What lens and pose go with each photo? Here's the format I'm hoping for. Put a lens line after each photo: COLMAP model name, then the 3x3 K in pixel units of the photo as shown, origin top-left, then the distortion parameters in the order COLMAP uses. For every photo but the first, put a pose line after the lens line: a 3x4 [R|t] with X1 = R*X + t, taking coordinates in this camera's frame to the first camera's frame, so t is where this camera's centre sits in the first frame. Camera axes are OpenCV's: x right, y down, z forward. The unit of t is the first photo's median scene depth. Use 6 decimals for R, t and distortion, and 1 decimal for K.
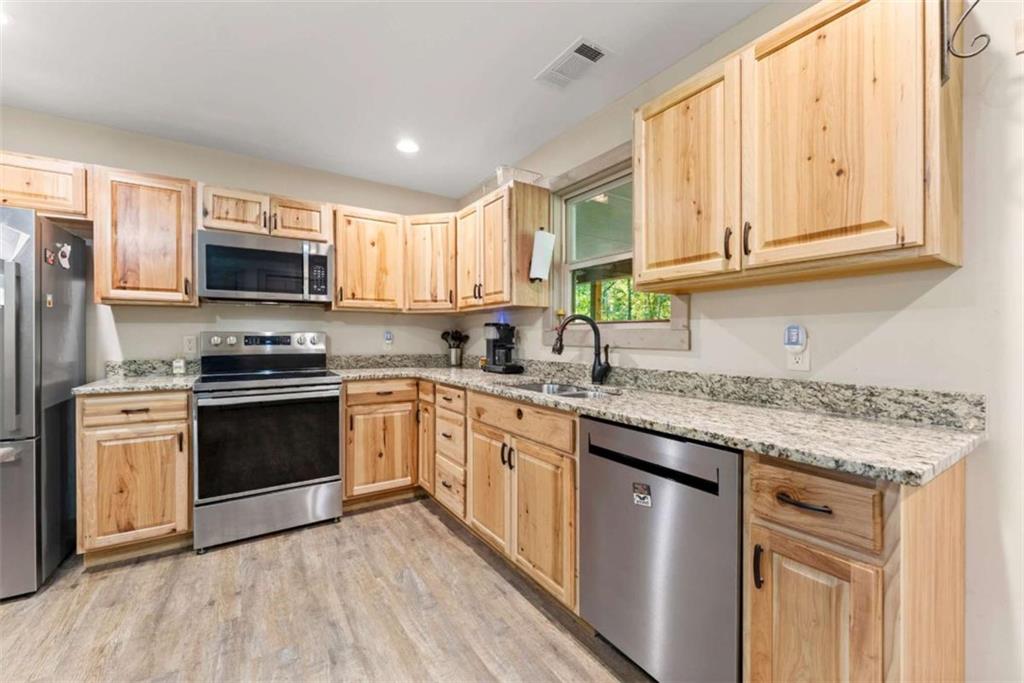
lens RADIAL K [[411.0, 0, 513.4], [0, 411.0, 339.0], [0, 0, 1]] dist [0.000363, -0.000754]
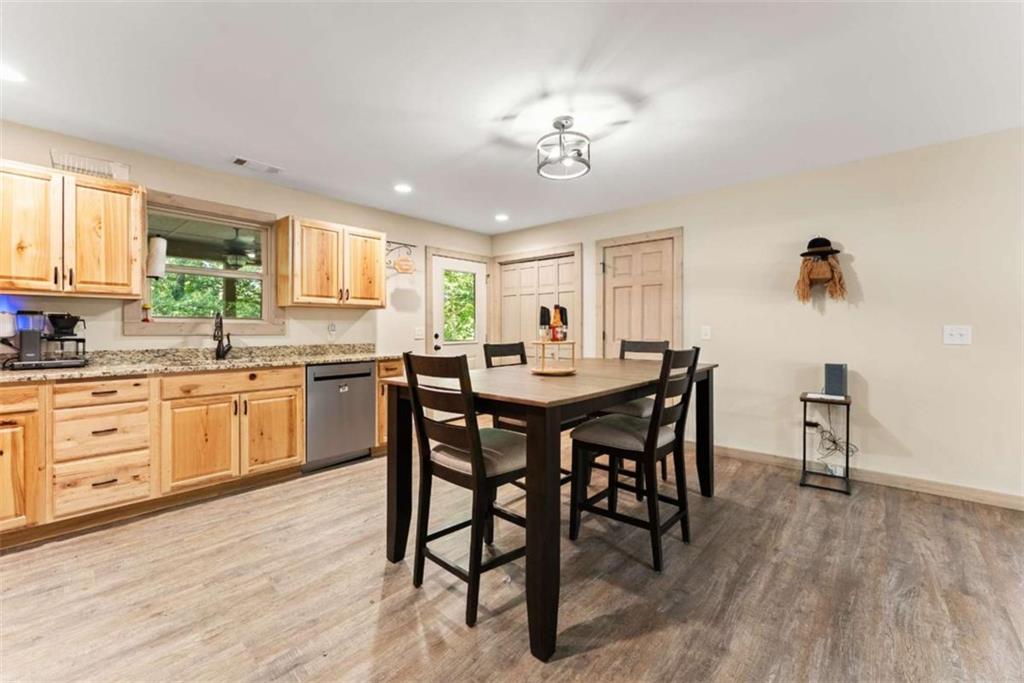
lens RADIAL K [[411.0, 0, 512.6], [0, 411.0, 327.1], [0, 0, 1]] dist [0.000363, -0.000754]
pose [[-0.262156, 0.003200, 0.965020, -1.581744], [0.001892, 0.999994, -0.002802, -0.002682], [-0.965024, 0.001091, -0.262161, 0.399607]]
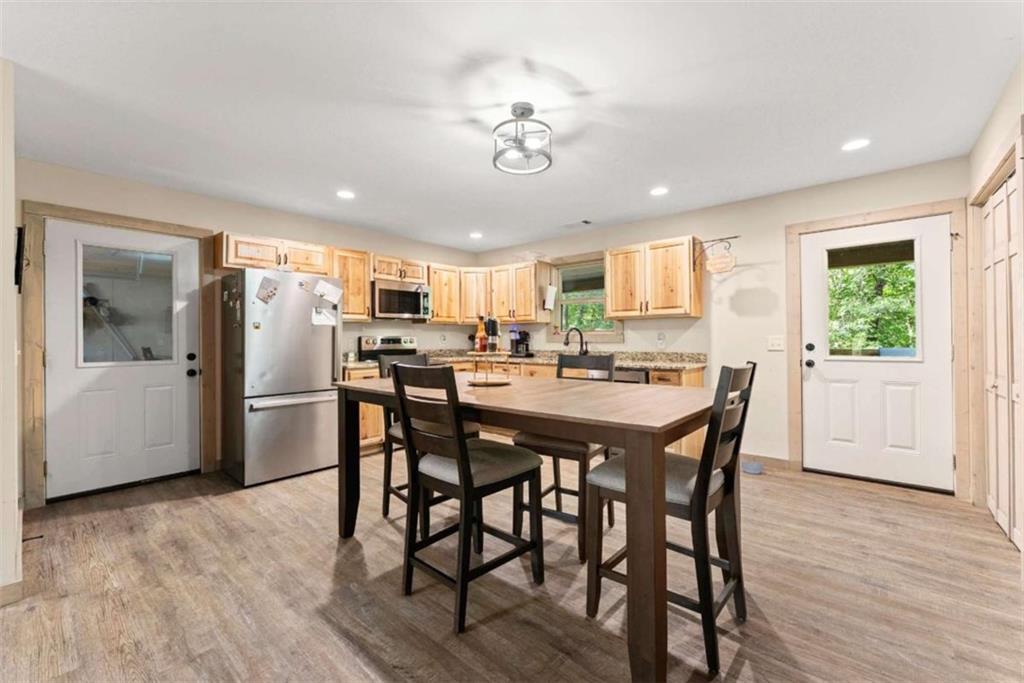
lens RADIAL K [[411.0, 0, 518.1], [0, 411.0, 337.5], [0, 0, 1]] dist [0.000363, -0.000754]
pose [[0.958866, -0.007899, 0.283750, -0.790481], [0.008896, 0.999958, -0.002228, -0.005057], [-0.283721, 0.004660, 0.958896, -1.074981]]
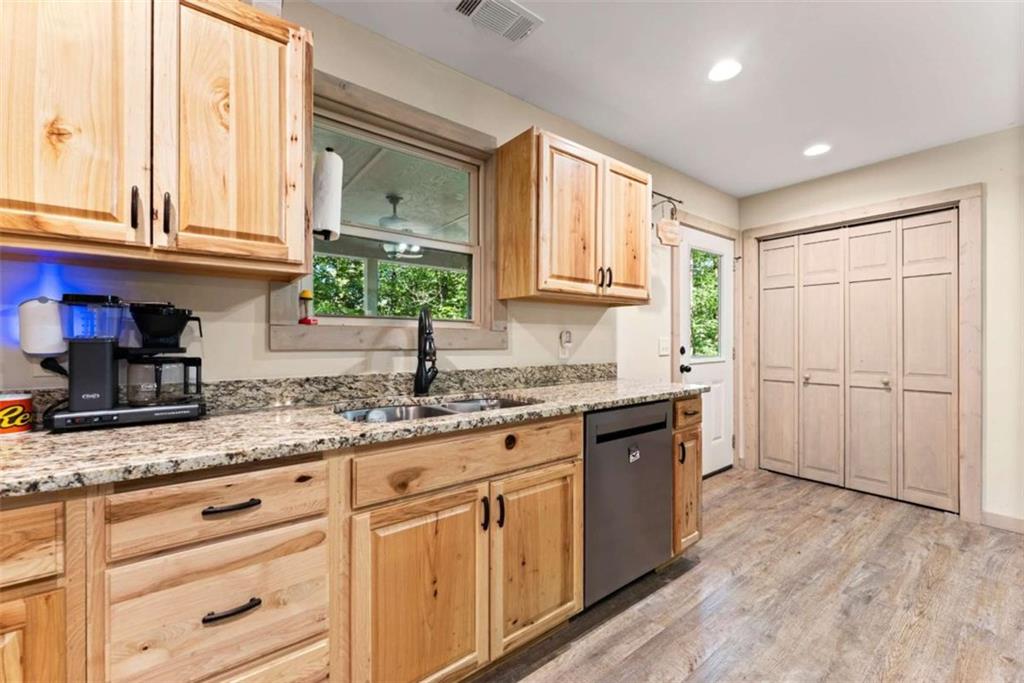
lens RADIAL K [[411.0, 0, 517.9], [0, 411.0, 337.0], [0, 0, 1]] dist [0.000363, -0.000754]
pose [[-0.075325, 0.003835, 0.997152, -0.638149], [-0.001627, 0.999991, -0.003969, -0.001402], [-0.997158, -0.001921, -0.075318, 0.928136]]
